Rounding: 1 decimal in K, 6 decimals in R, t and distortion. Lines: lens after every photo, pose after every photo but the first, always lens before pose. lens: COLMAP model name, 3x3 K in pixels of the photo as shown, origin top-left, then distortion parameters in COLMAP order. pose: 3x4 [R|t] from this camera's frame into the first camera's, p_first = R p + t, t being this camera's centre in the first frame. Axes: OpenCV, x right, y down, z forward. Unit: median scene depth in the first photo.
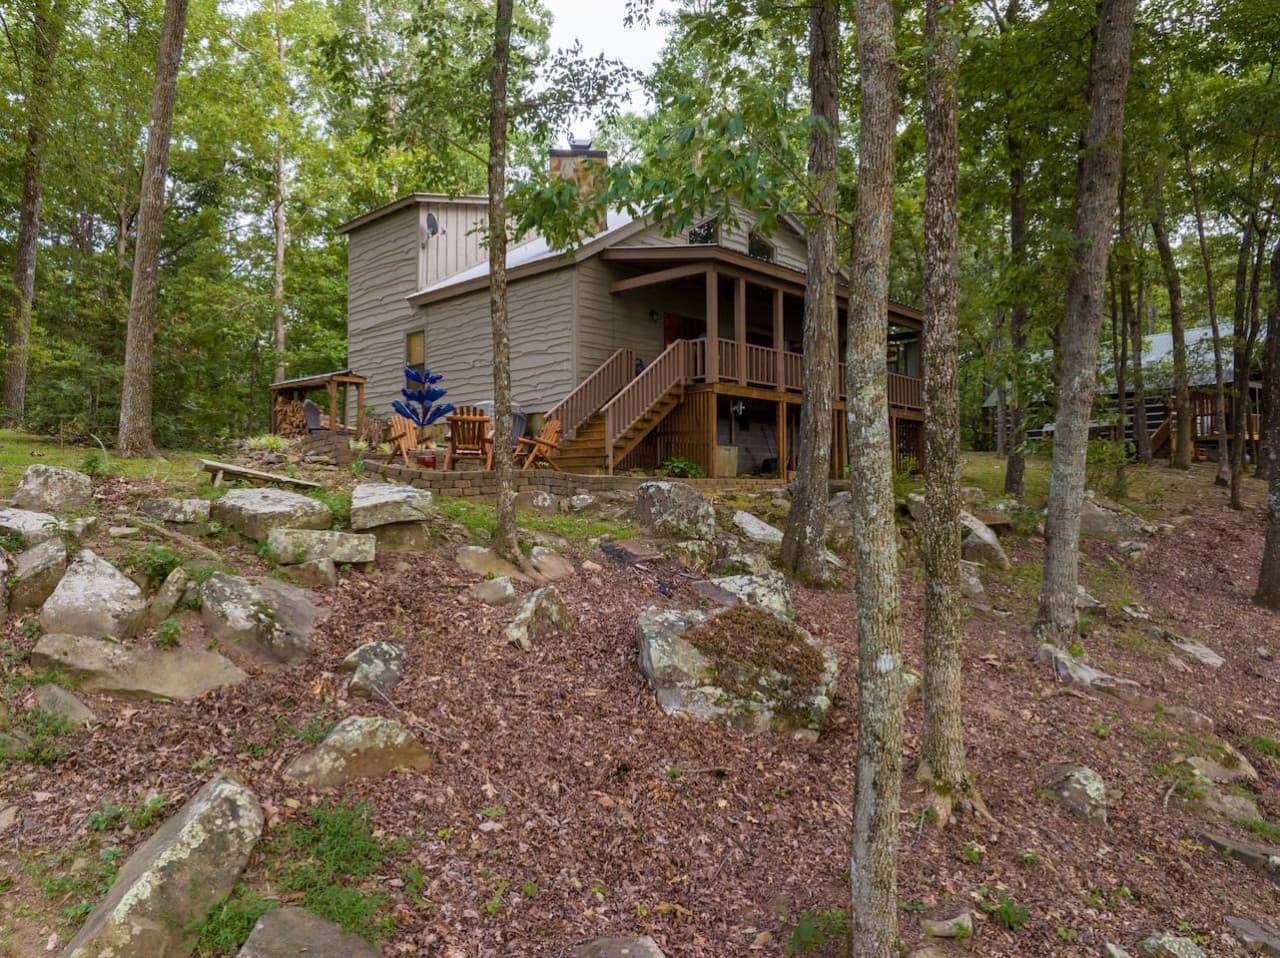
lens RADIAL K [[900.6, 0, 641.6], [0, 900.6, 479.7], [0, 0, 1]] dist [-0.000679, -0.000893]
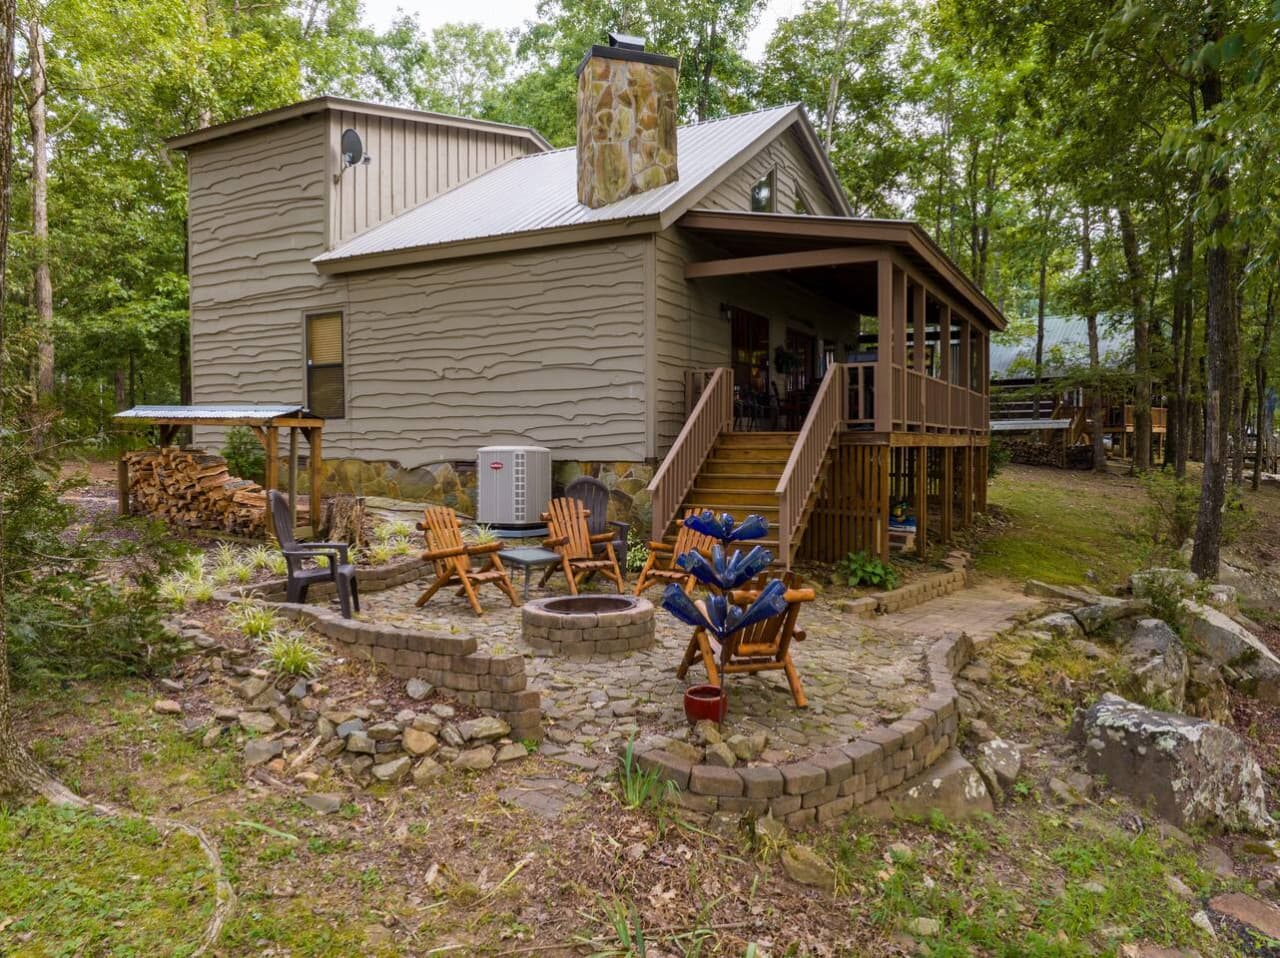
lens RADIAL K [[900.6, 0, 637.9], [0, 900.6, 474.1], [0, 0, 1]] dist [-0.000679, -0.000893]
pose [[0.963995, -0.009751, 0.265743, -0.239042], [-0.003974, 0.998688, 0.051062, -0.095752], [-0.265892, -0.050280, 0.962691, 0.359265]]
